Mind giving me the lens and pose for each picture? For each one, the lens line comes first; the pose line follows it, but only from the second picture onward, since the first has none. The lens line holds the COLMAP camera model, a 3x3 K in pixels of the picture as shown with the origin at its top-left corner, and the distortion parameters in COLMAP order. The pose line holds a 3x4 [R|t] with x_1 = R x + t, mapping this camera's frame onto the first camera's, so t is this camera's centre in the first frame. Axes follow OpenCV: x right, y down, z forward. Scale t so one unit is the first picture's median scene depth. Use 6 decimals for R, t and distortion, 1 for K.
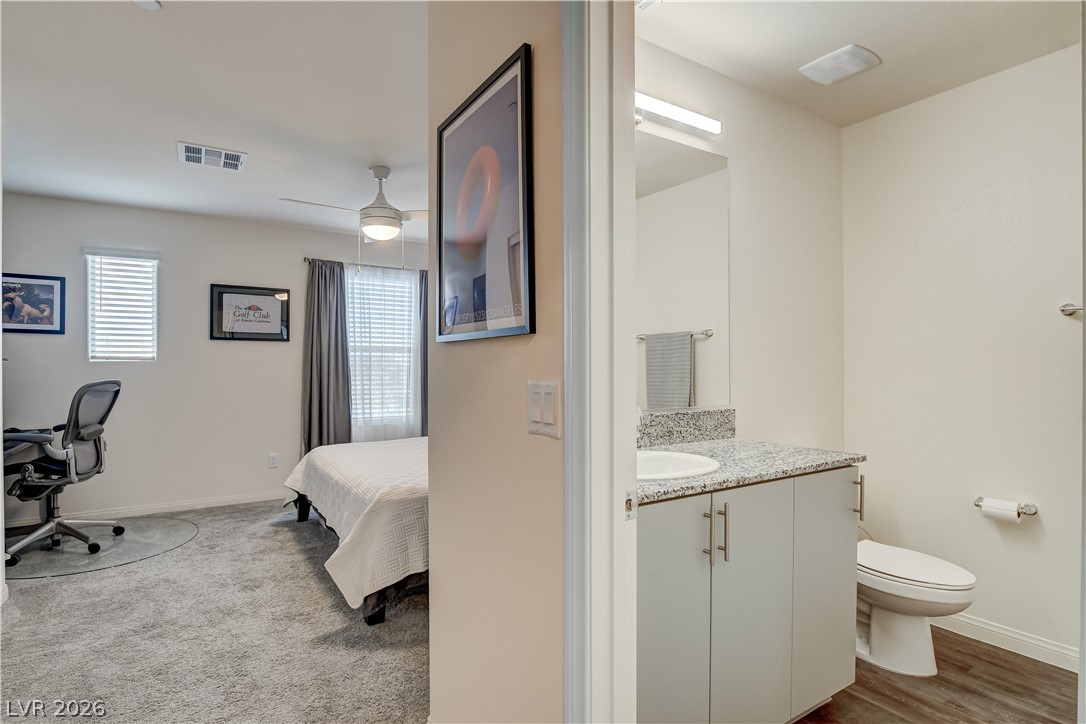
lens RADIAL K [[531.8, 0, 558.1], [0, 531.8, 342.2], [0, 0, 1]] dist [-0.038622, 0.000779]
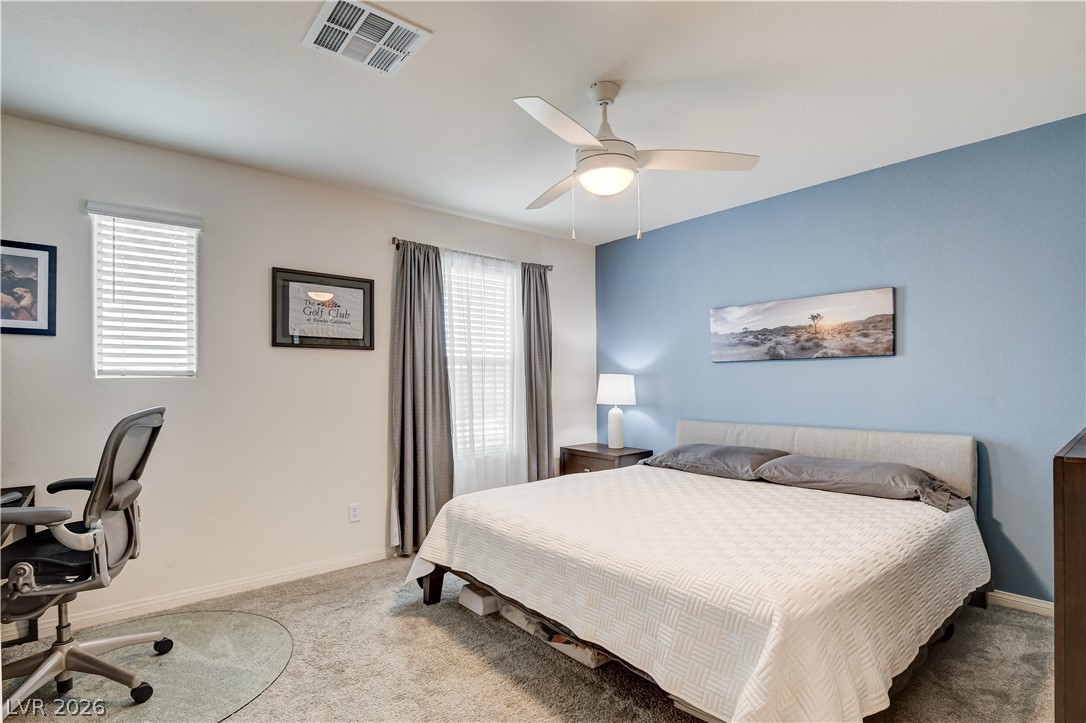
lens RADIAL K [[505.7, 0, 543.0], [0, 505.7, 361.5], [0, 0, 1]] dist [-0.027516, 0.000197]
pose [[0.994056, -0.002752, 0.108834, -0.416816], [0.002589, 0.999995, 0.001636, 0.016577], [-0.108838, -0.001345, 0.994059, 0.319429]]
